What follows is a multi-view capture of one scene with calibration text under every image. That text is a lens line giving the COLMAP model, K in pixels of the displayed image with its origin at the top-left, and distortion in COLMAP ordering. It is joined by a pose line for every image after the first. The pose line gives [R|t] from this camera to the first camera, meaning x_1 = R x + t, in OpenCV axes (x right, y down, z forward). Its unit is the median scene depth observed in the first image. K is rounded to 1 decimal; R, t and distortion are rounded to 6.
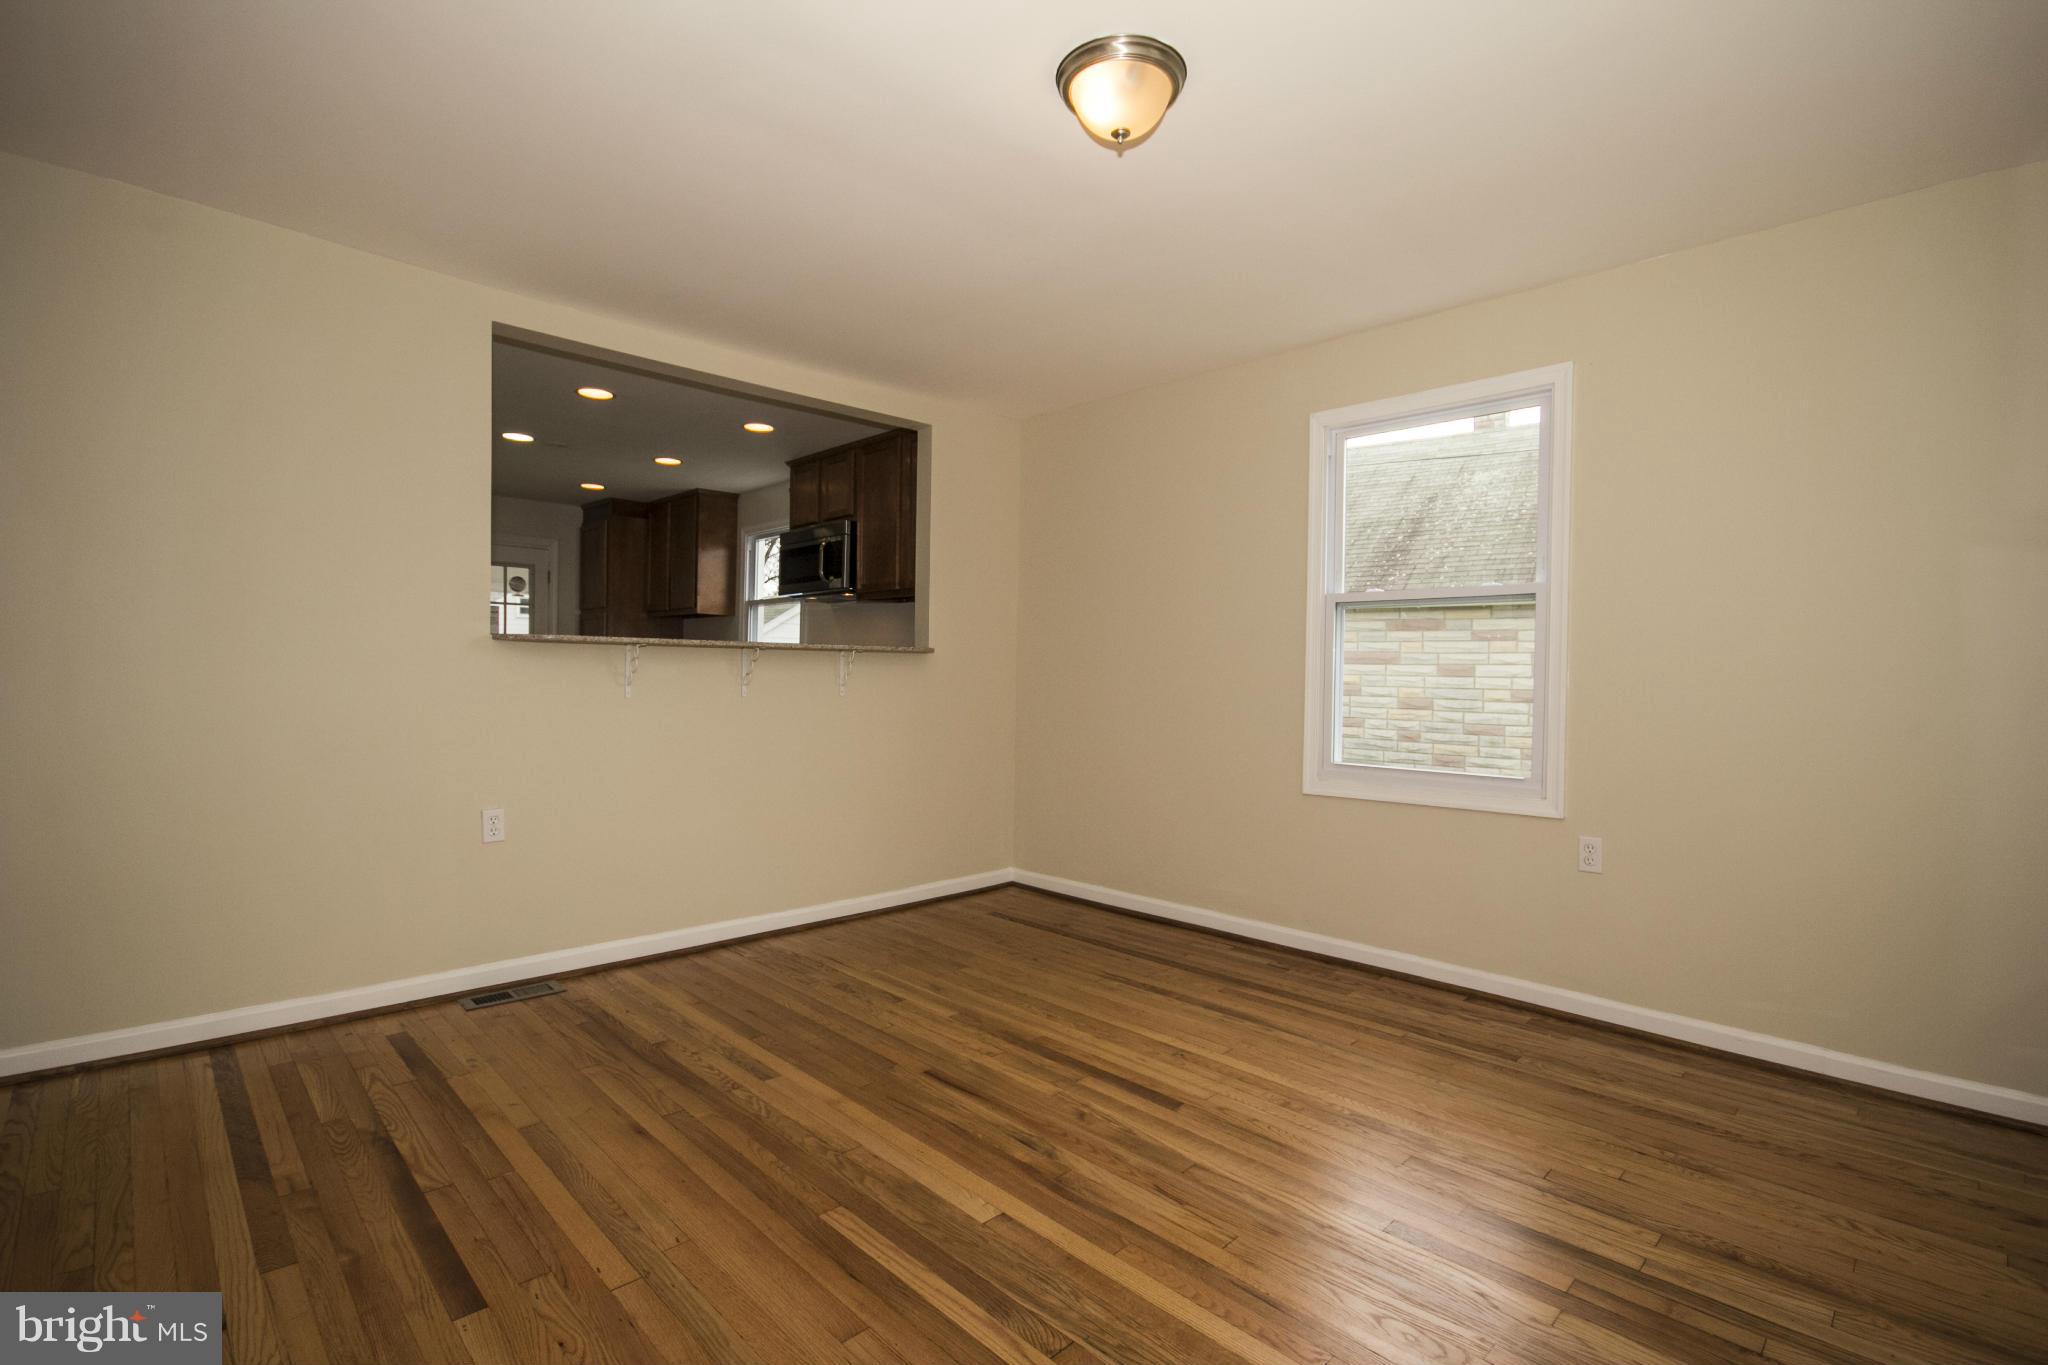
lens RADIAL K [[1001.2, 0, 1002.6], [0, 1001.2, 678.8], [0, 0, 1]] dist [-0.009798, 0.000210]
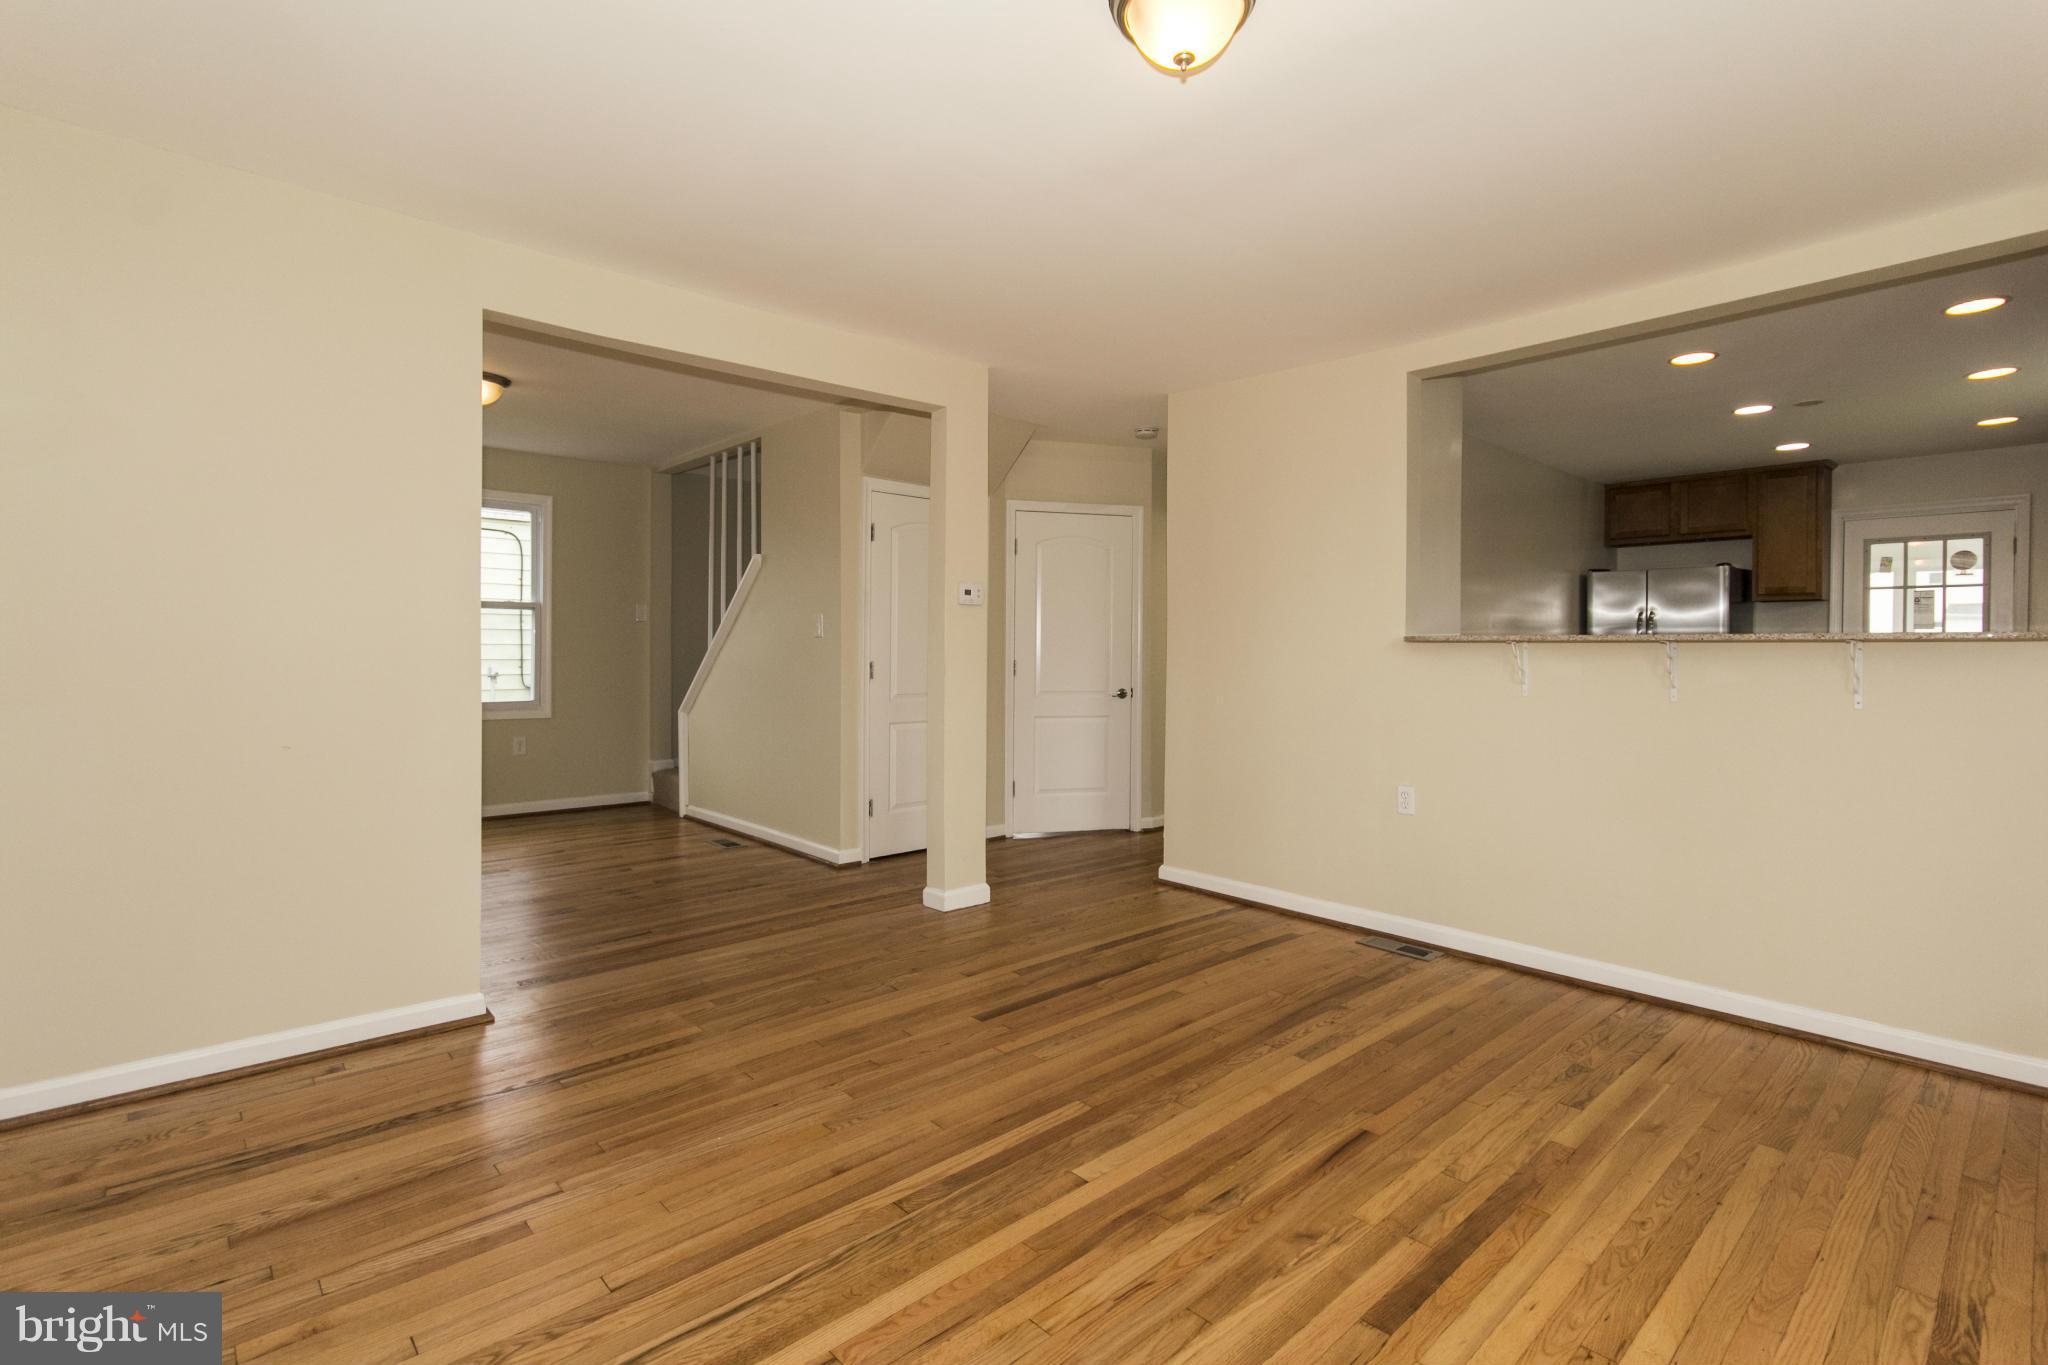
lens RADIAL K [[960.4, 0, 1021.4], [0, 960.4, 646.1], [0, 0, 1]] dist [-0.001167, 0.000509]
pose [[-0.055971, -0.018854, -0.998254, 0.796662], [-0.012019, 0.999762, -0.018209, -0.009612], [0.998360, 0.010979, -0.056184, 0.758946]]
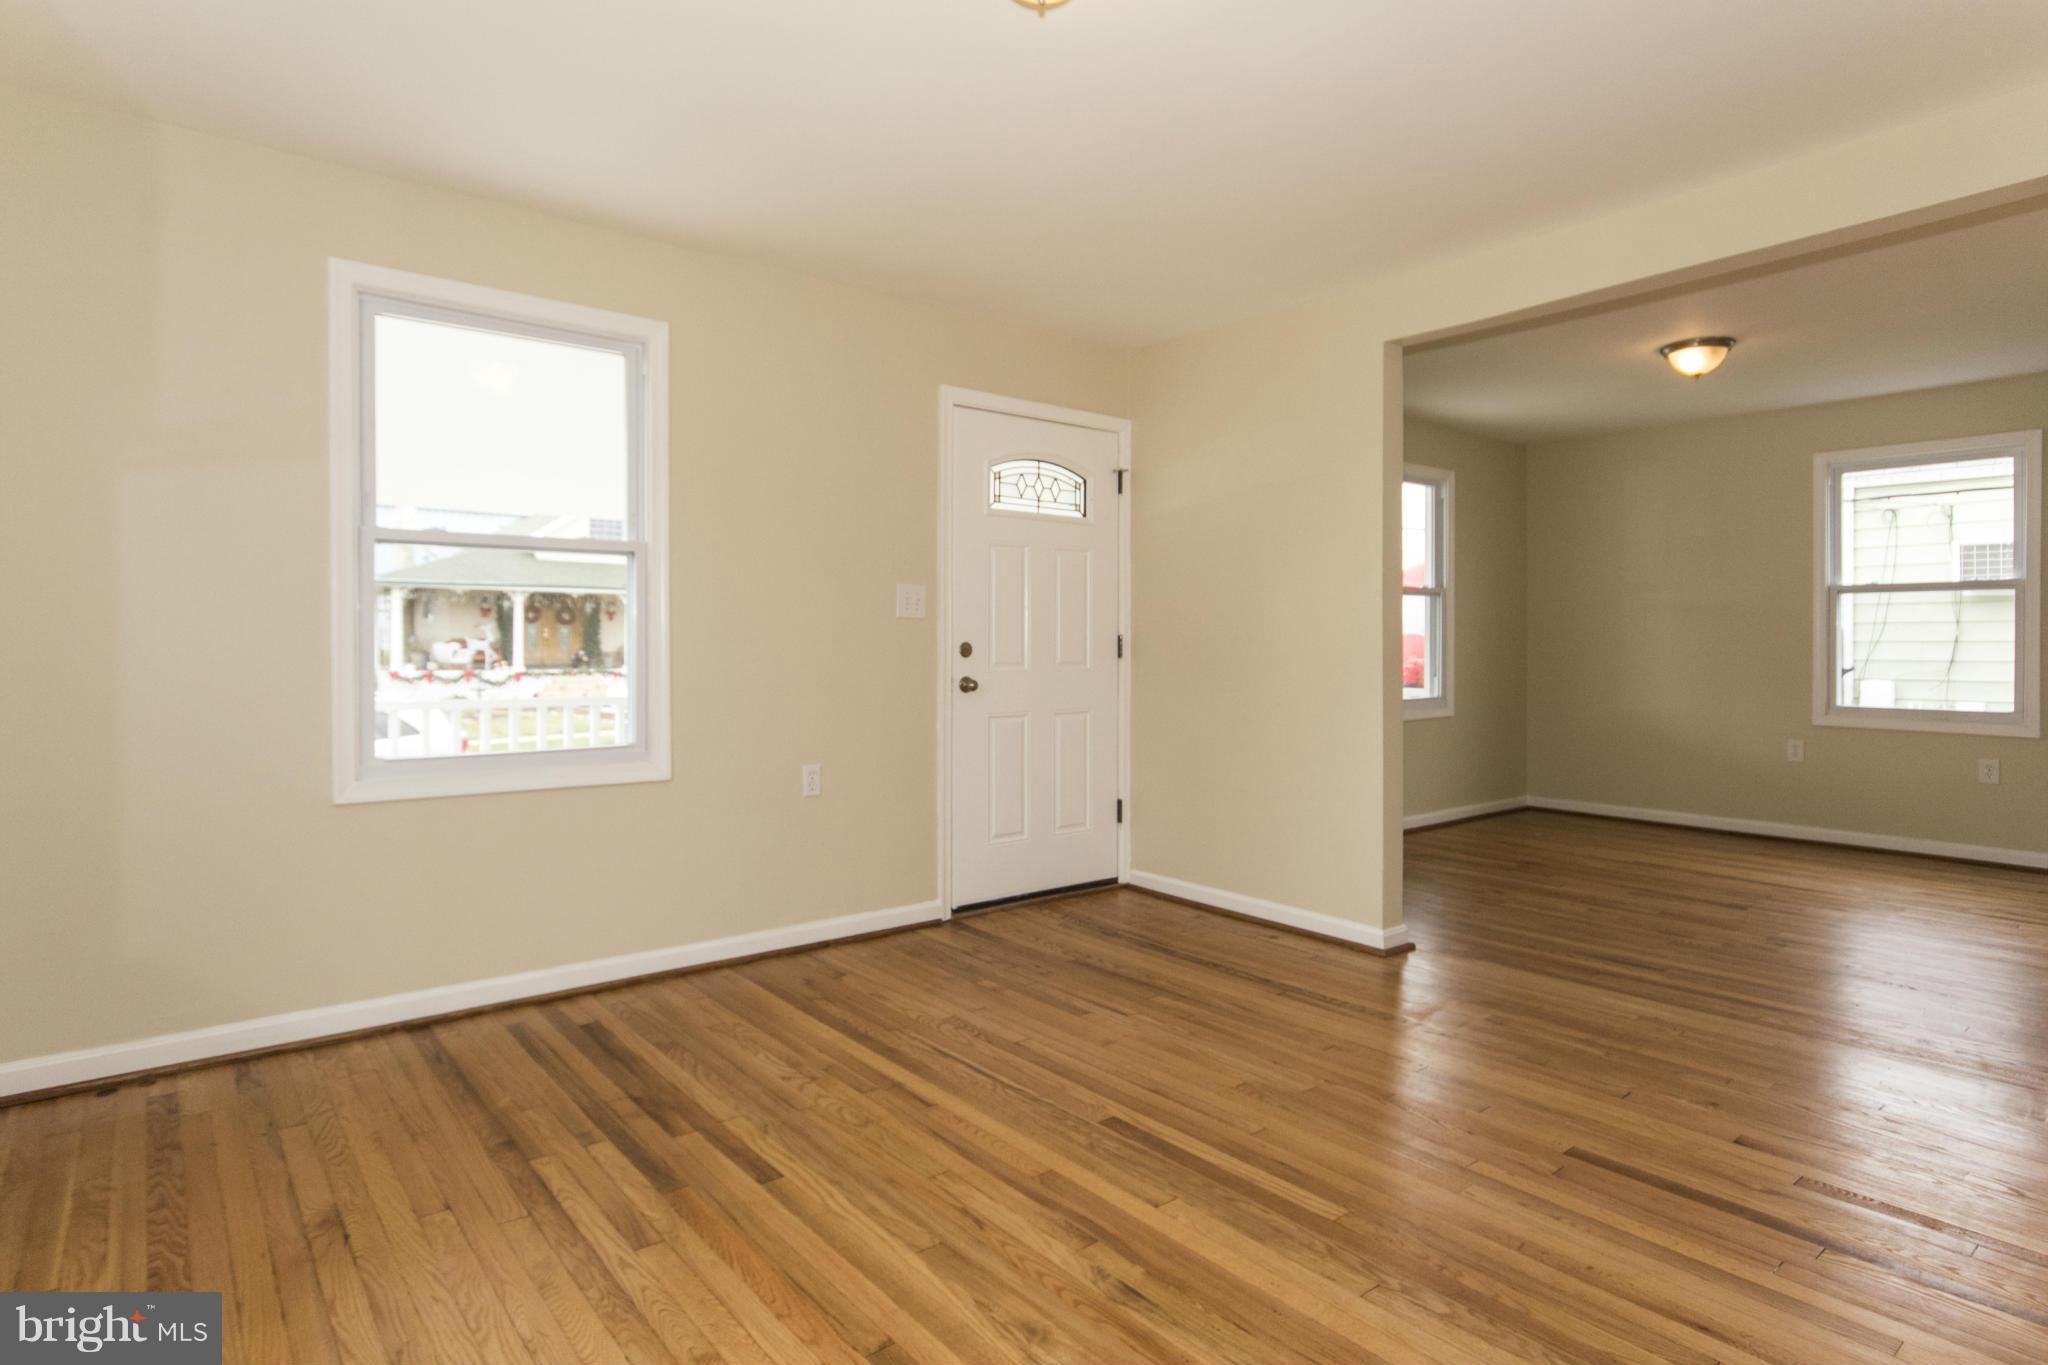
lens RADIAL K [[1001.2, 0, 1002.6], [0, 1001.2, 678.8], [0, 0, 1]] dist [-0.009798, 0.000210]
pose [[-0.994298, -0.018722, 0.104981, 0.043314], [-0.014851, 0.999185, 0.037528, -0.004675], [-0.105598, 0.035755, -0.993766, 1.509229]]
